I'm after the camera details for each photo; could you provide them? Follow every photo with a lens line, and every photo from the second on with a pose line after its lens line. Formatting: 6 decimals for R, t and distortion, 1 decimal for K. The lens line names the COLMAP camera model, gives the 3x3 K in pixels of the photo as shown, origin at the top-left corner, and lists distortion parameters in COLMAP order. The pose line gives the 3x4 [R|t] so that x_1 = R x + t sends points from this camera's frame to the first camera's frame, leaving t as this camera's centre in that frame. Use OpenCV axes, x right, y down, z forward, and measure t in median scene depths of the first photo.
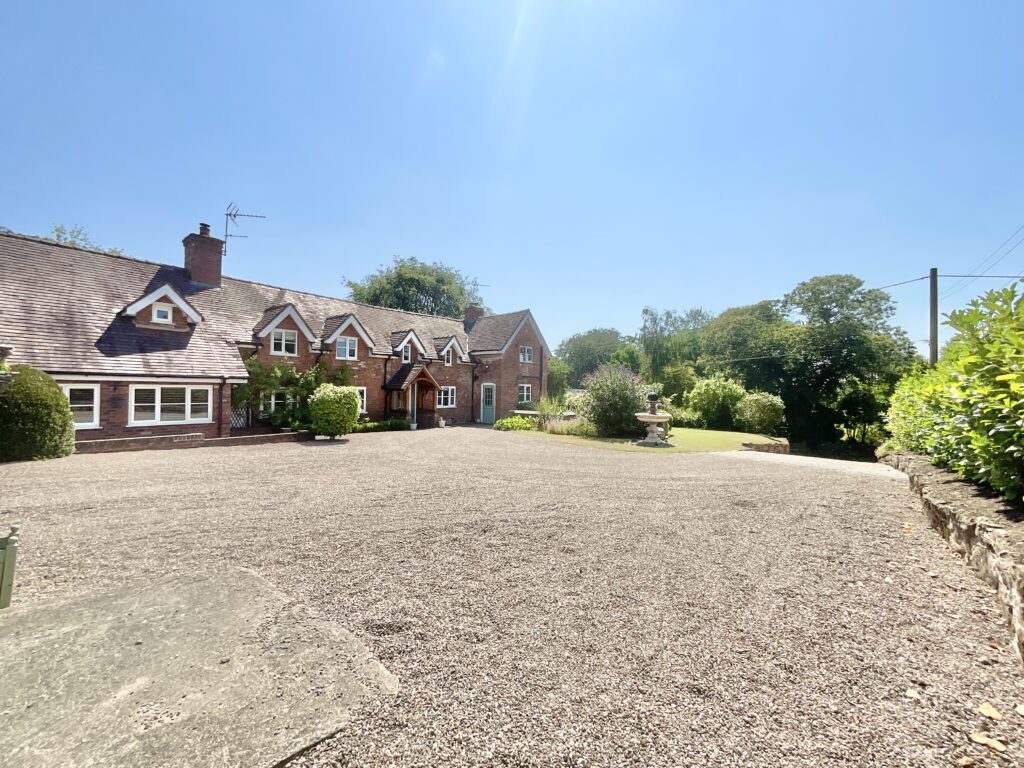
lens RADIAL K [[414.9, 0, 512.0], [0, 414.9, 384.0], [0, 0, 1]] dist [-0.000861, -0.000094]
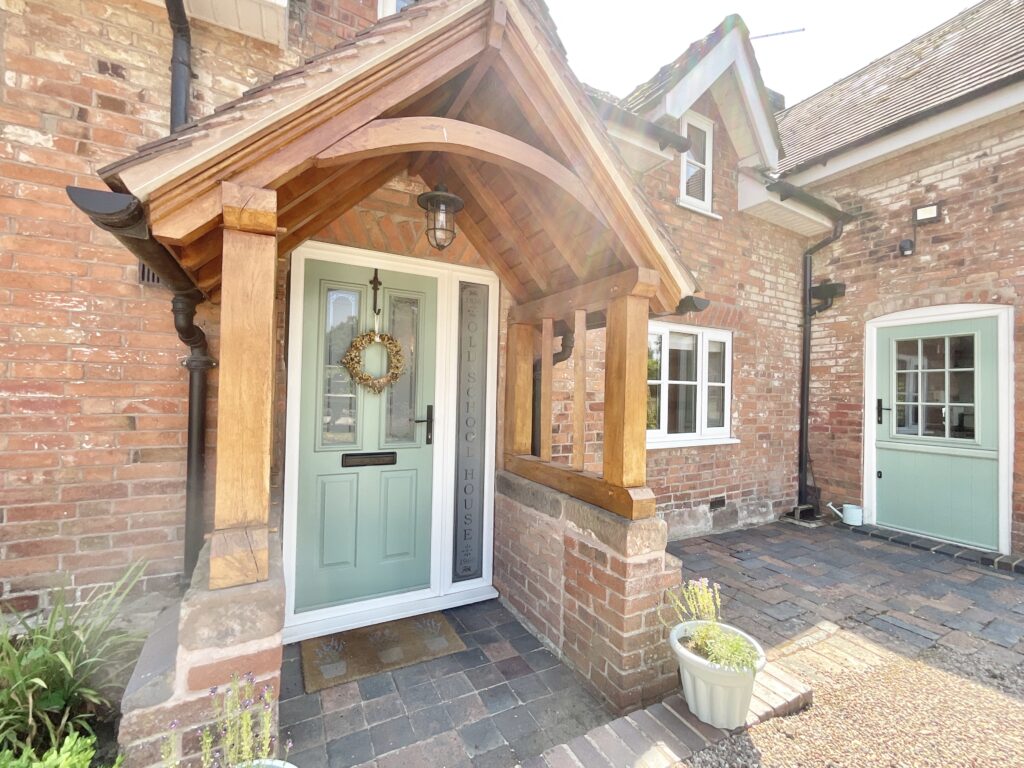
lens RADIAL K [[414.9, 0, 512.0], [0, 414.9, 384.0], [0, 0, 1]] dist [-0.000861, -0.000094]
pose [[0.915200, 0.004775, -0.402973, -0.192847], [-0.007731, 0.999954, -0.005710, 0.040700], [0.402927, 0.008341, 0.915194, 1.005818]]
